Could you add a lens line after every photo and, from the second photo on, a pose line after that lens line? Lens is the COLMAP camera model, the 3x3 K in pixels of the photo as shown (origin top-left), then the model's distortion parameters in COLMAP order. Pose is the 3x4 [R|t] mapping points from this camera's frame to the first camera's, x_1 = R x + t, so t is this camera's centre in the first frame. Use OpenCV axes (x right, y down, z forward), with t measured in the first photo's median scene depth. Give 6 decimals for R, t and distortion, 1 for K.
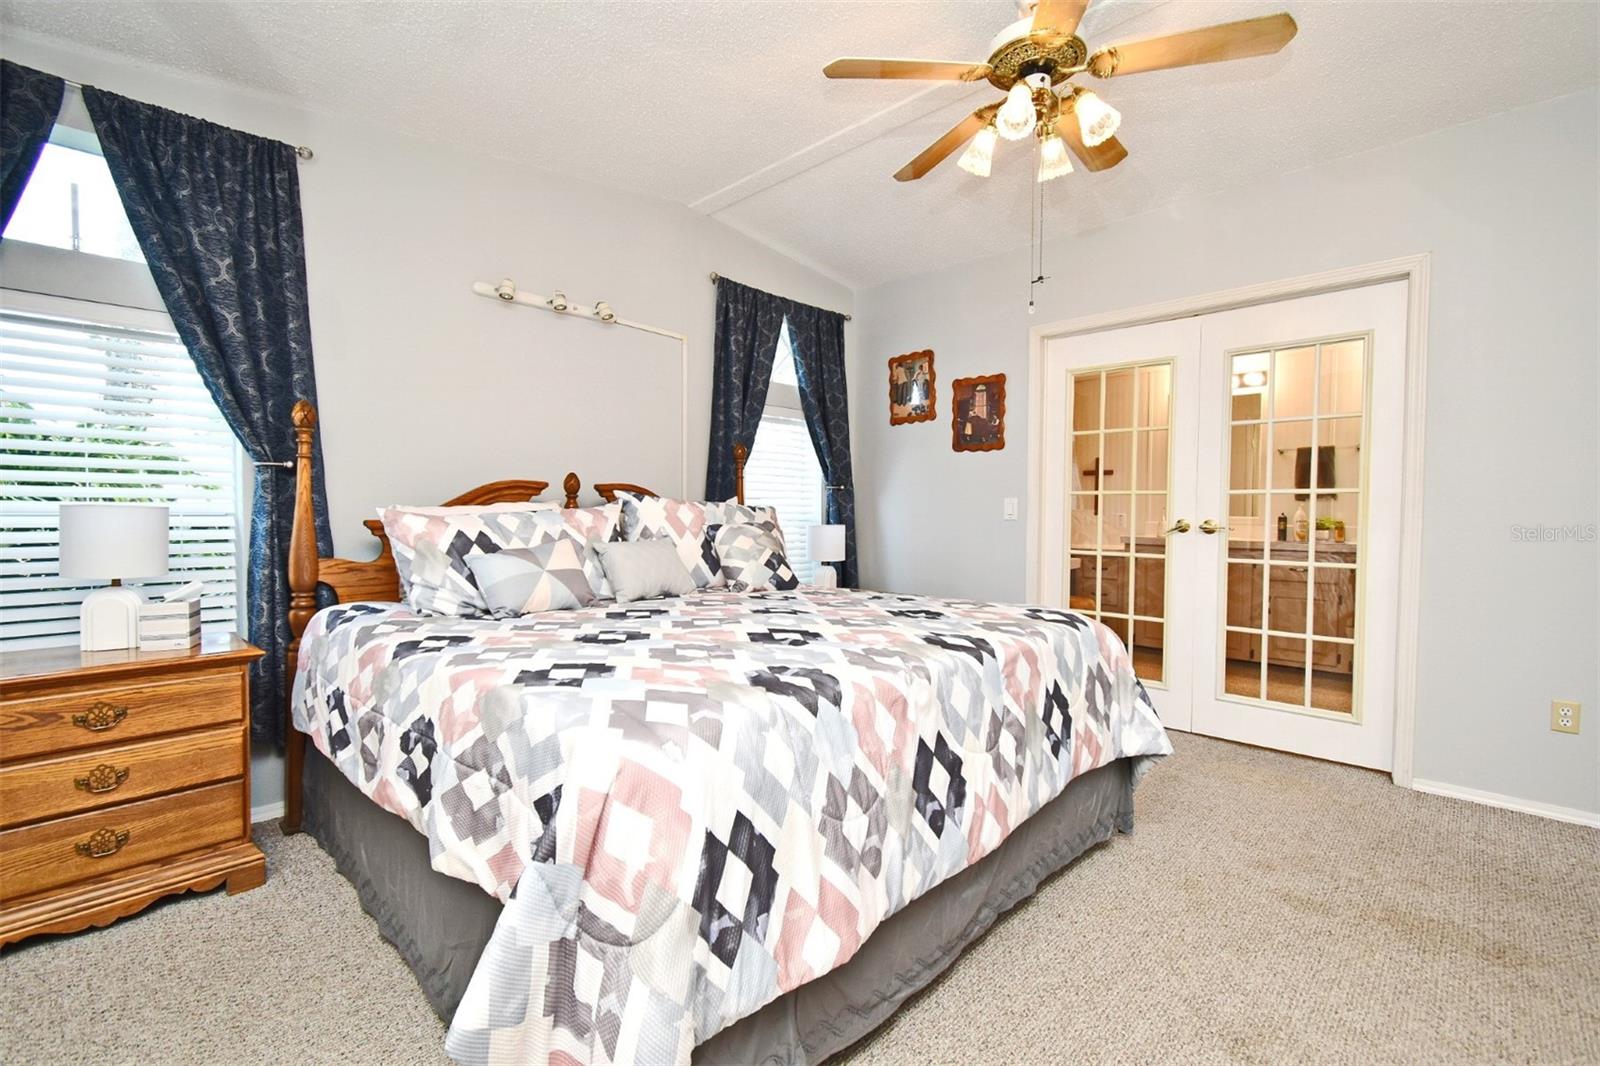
lens RADIAL K [[703.4, 0, 802.2], [0, 703.4, 530.6], [0, 0, 1]] dist [0.006312, -0.002358]
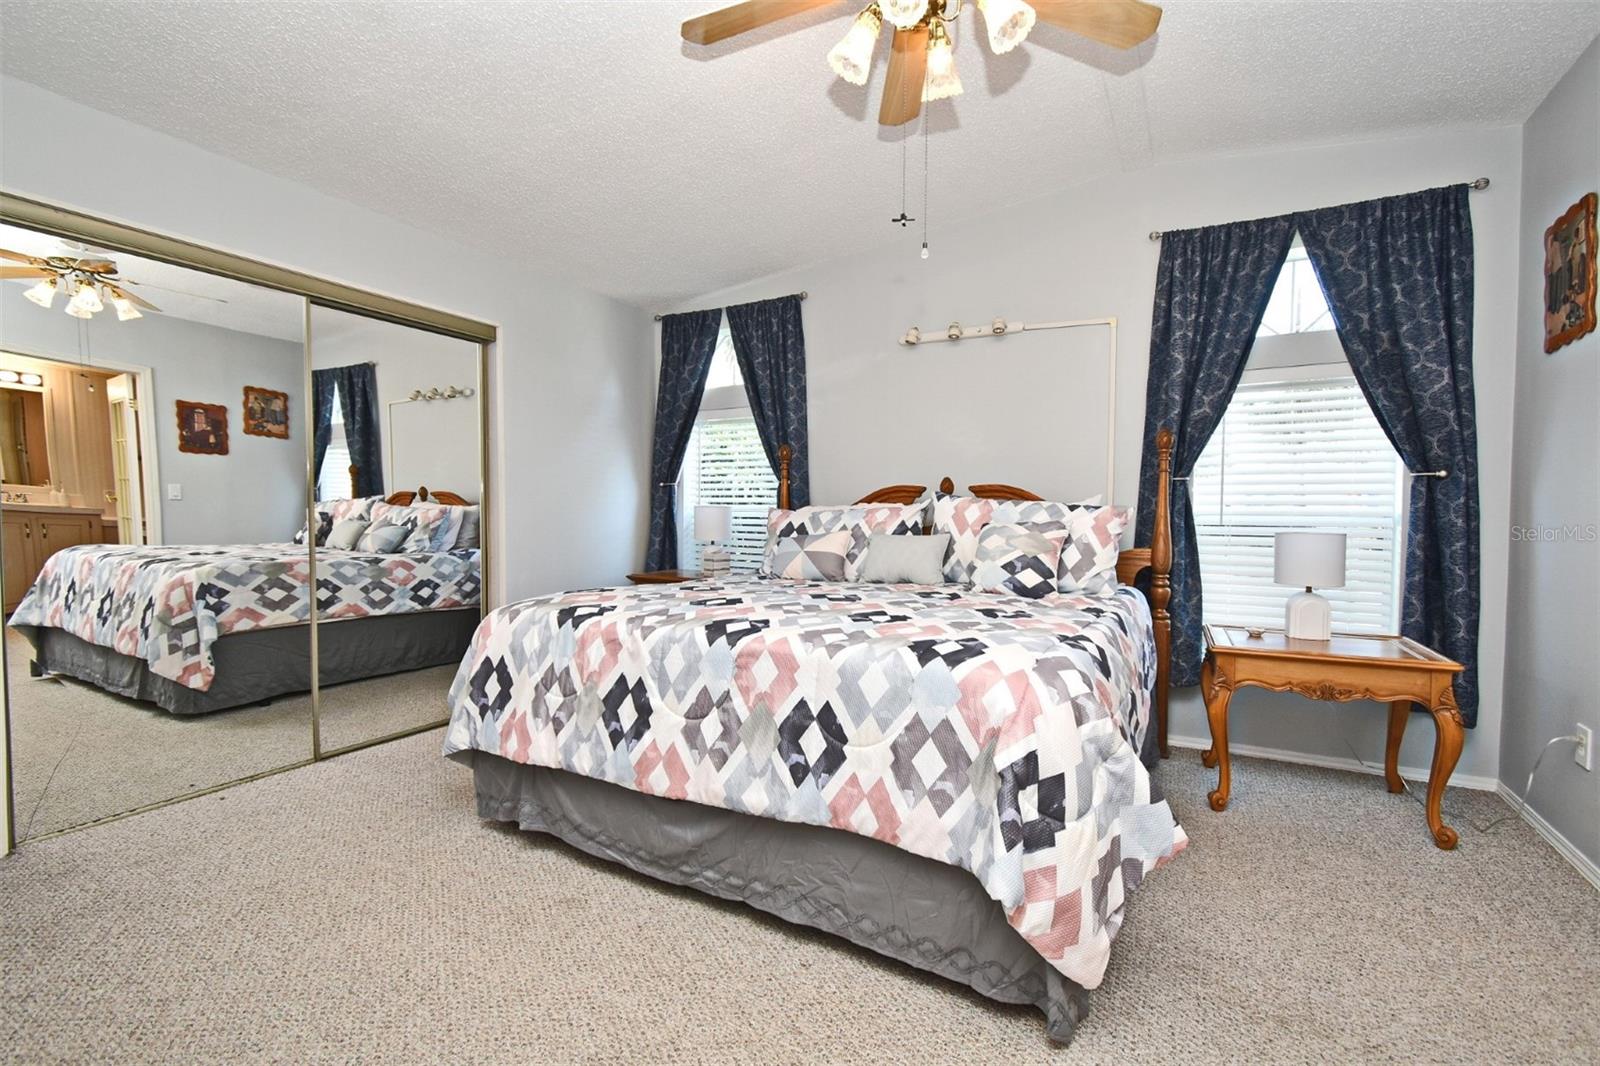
lens RADIAL K [[703.4, 0, 800.1], [0, 703.4, 528.0], [0, 0, 1]] dist [0.006312, -0.002358]
pose [[0.265537, 0.025072, -0.963775, 0.939202], [-0.034626, 0.999265, 0.016455, -0.010989], [0.963479, 0.029002, 0.266210, 0.584106]]
